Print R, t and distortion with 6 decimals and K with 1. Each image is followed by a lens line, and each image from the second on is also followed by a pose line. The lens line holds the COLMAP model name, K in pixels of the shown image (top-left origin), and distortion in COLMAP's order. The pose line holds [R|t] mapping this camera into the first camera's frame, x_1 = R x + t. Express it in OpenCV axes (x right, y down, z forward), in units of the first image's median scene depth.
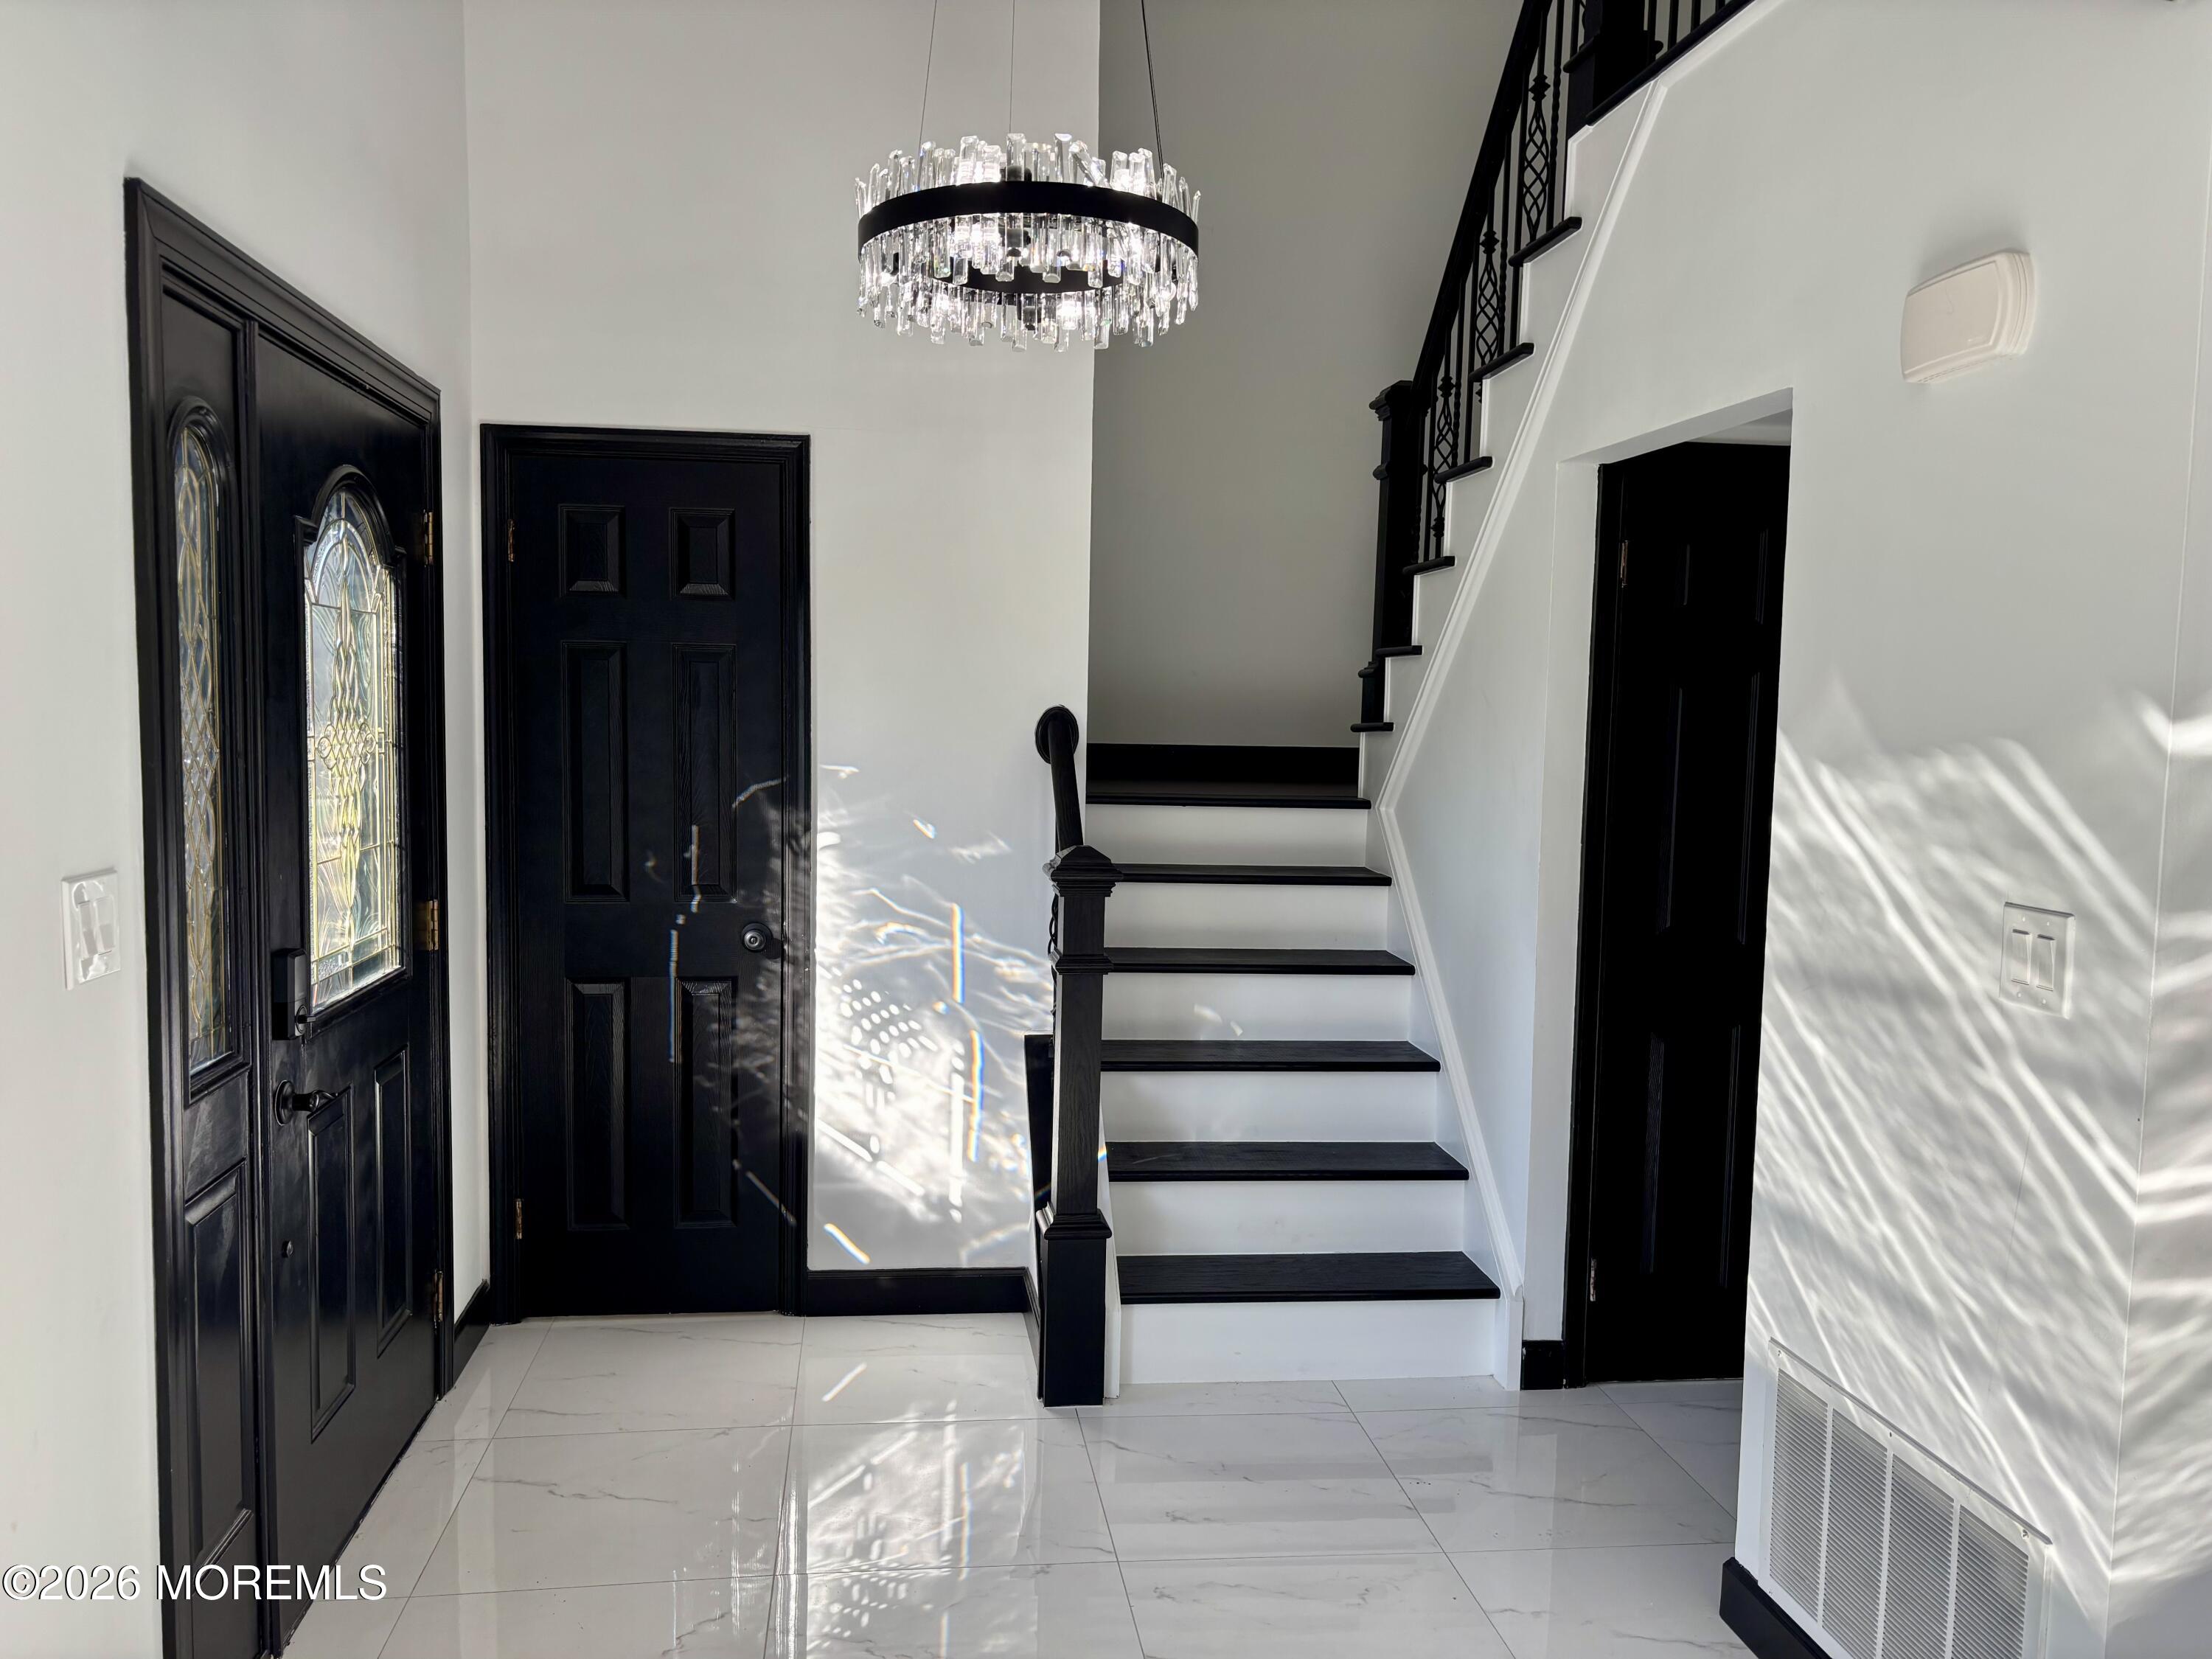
lens RADIAL K [[1682.4, 0, 1098.7], [0, 1682.4, 836.3], [0, 0, 1]] dist [0.029727, -0.043954]
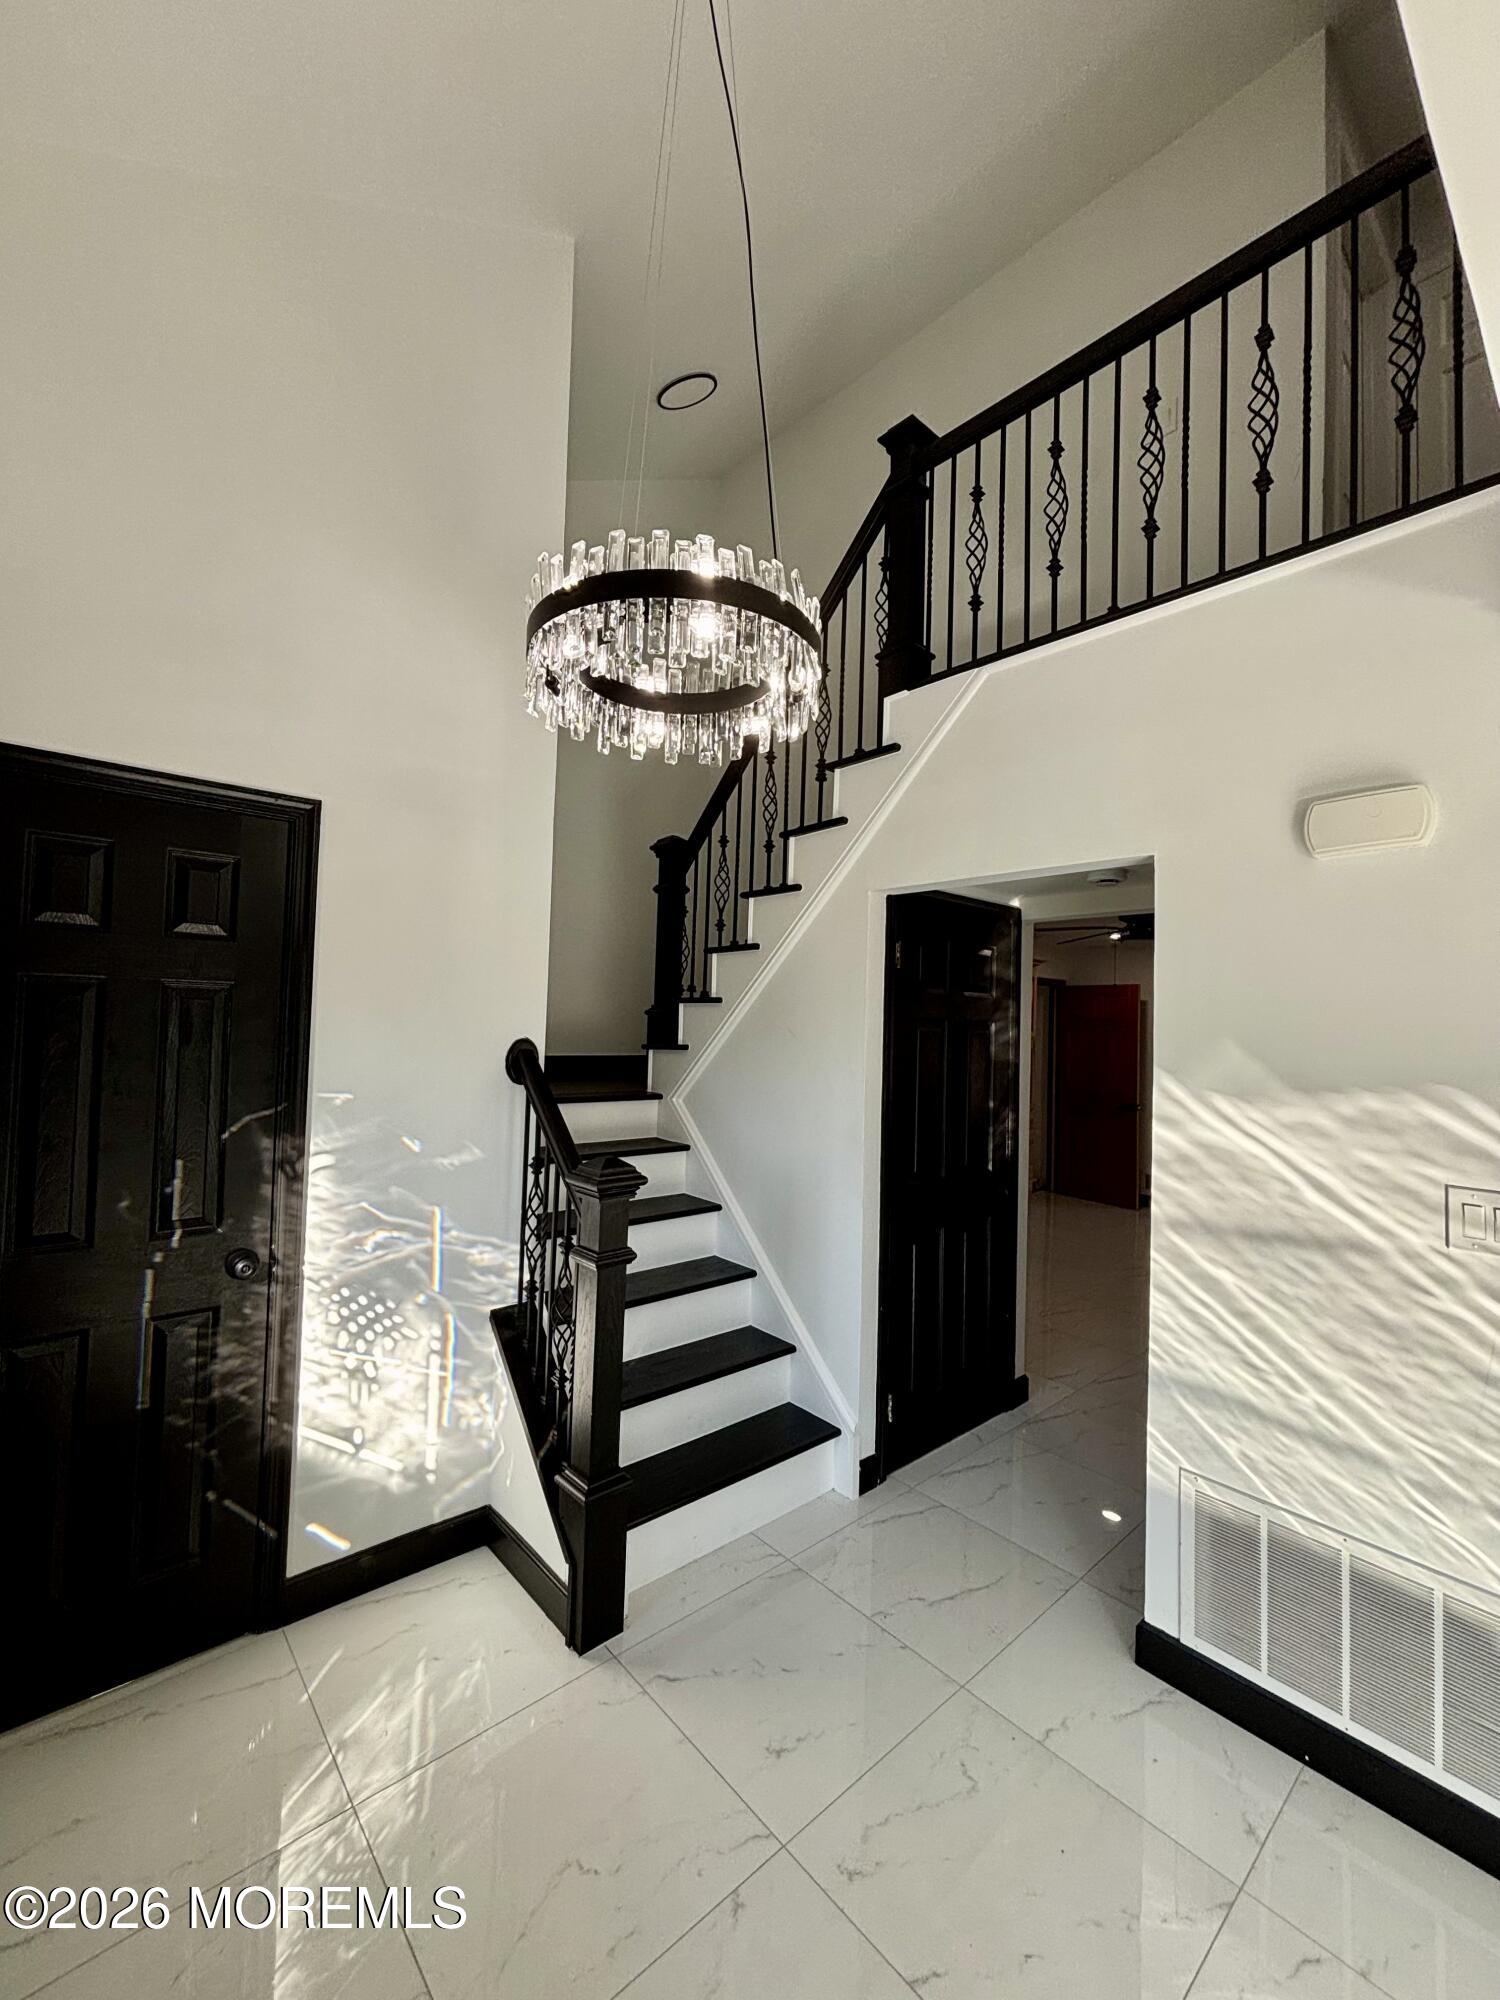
lens RADIAL K [[814.0, 0, 761.7], [0, 814.0, 993.5], [0, 0, 1]] dist [-0.015433, 0.001160]
pose [[0.820404, 0.028295, 0.571084, -0.231238], [0.029430, 0.995361, -0.091596, -0.050808], [-0.571027, 0.091953, 0.815765, 0.399274]]
